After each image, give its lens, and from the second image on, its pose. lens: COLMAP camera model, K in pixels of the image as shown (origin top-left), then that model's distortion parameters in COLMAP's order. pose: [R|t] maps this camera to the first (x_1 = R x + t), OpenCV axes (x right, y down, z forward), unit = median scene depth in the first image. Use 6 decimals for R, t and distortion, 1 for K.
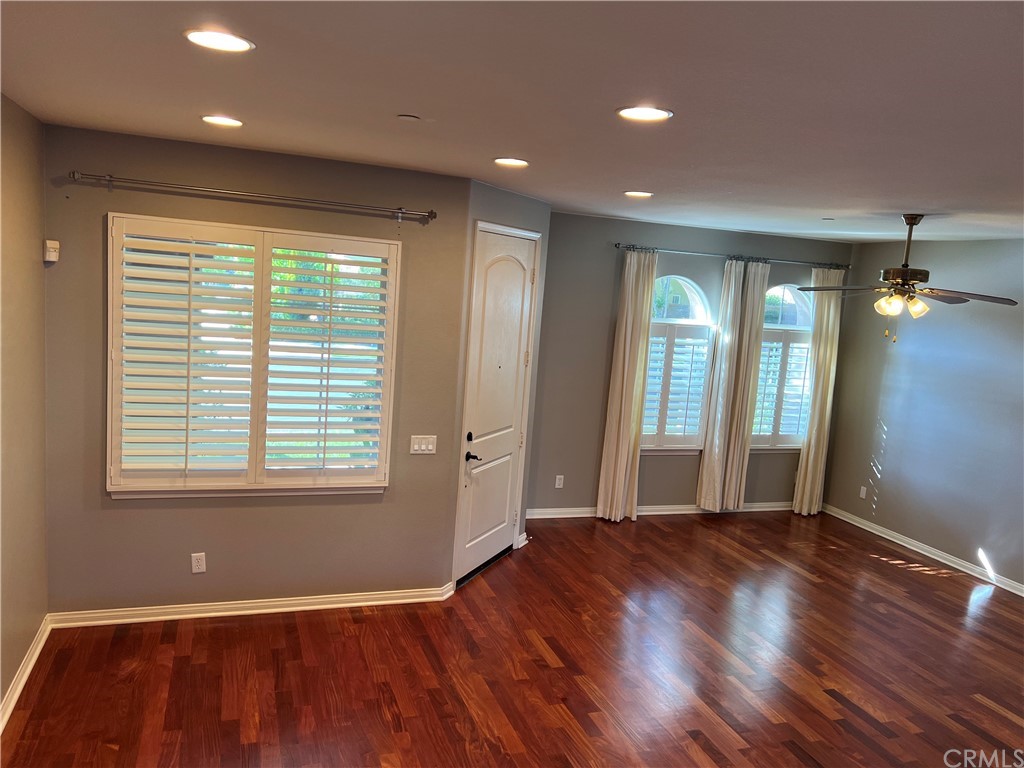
lens RADIAL K [[778.2, 0, 508.6], [0, 778.2, 390.2], [0, 0, 1]] dist [0.096866, -0.093691]
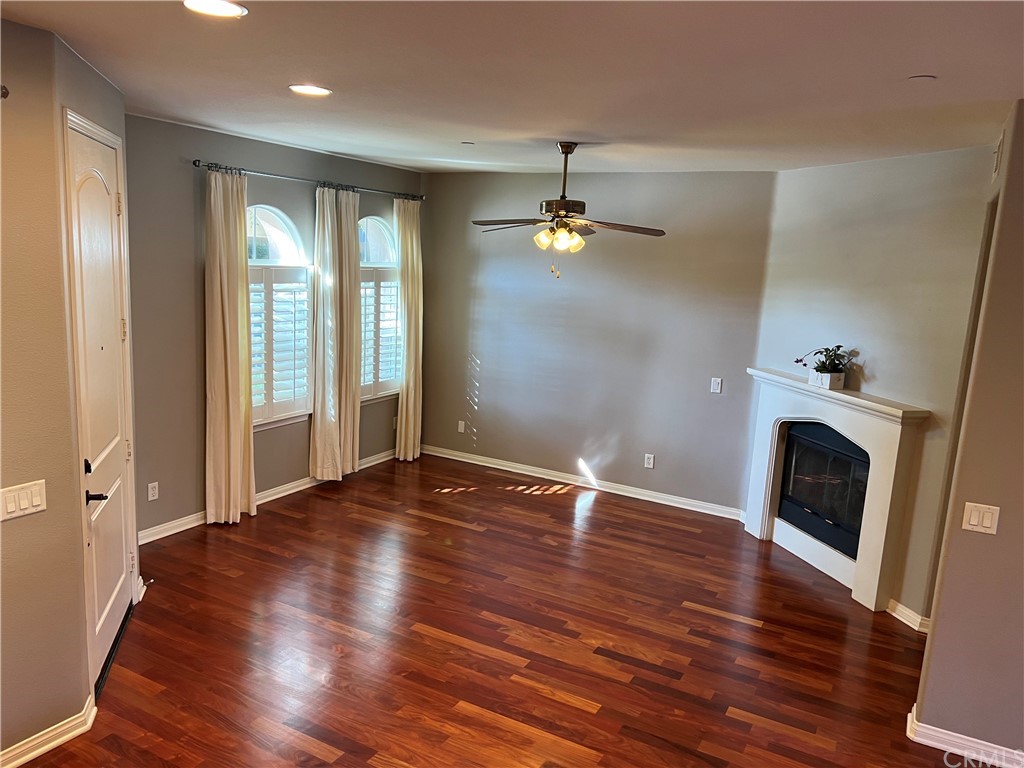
lens RADIAL K [[778.2, 0, 508.6], [0, 778.2, 390.2], [0, 0, 1]] dist [0.096866, -0.093691]
pose [[0.754043, -0.152355, 0.638911, -0.139672], [0.097195, 0.987899, 0.120867, -0.032418], [-0.649594, -0.029040, 0.759726, 0.218574]]
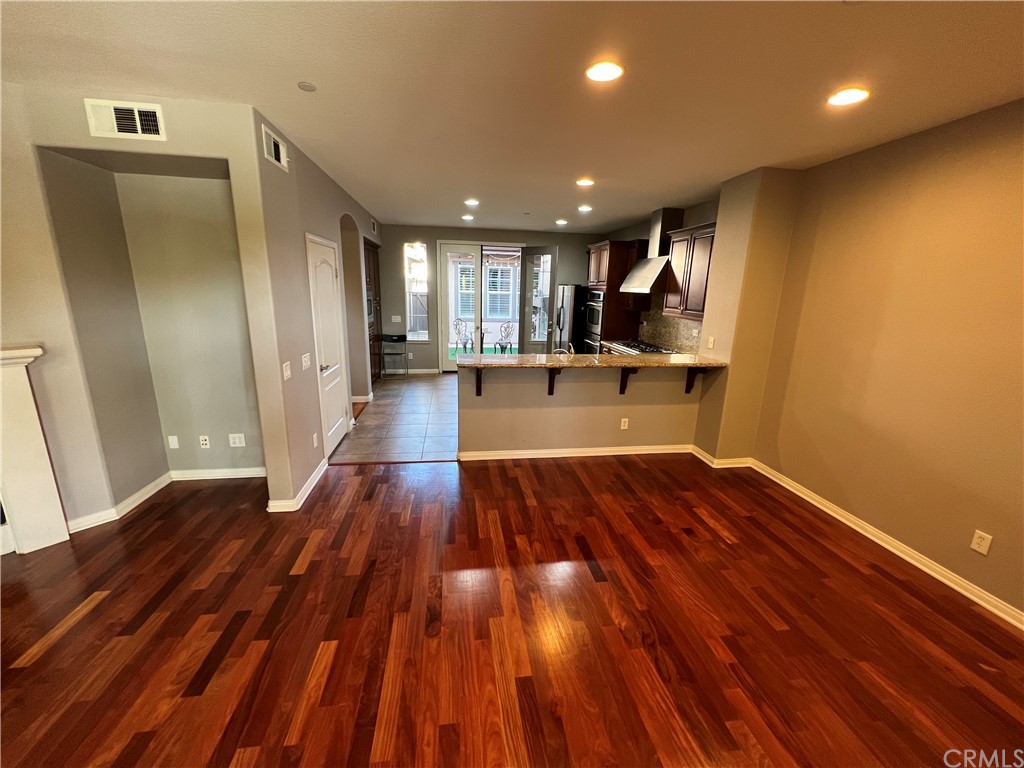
lens RADIAL K [[403.5, 0, 512.0], [0, 403.5, 384.0], [0, 0, 1]] dist [-0.000466, -0.000060]
pose [[-0.974861, -0.145459, 0.168780, 0.050595], [-0.072056, 0.922612, 0.378940, -0.037857], [-0.210839, 0.357252, -0.909900, 0.712387]]
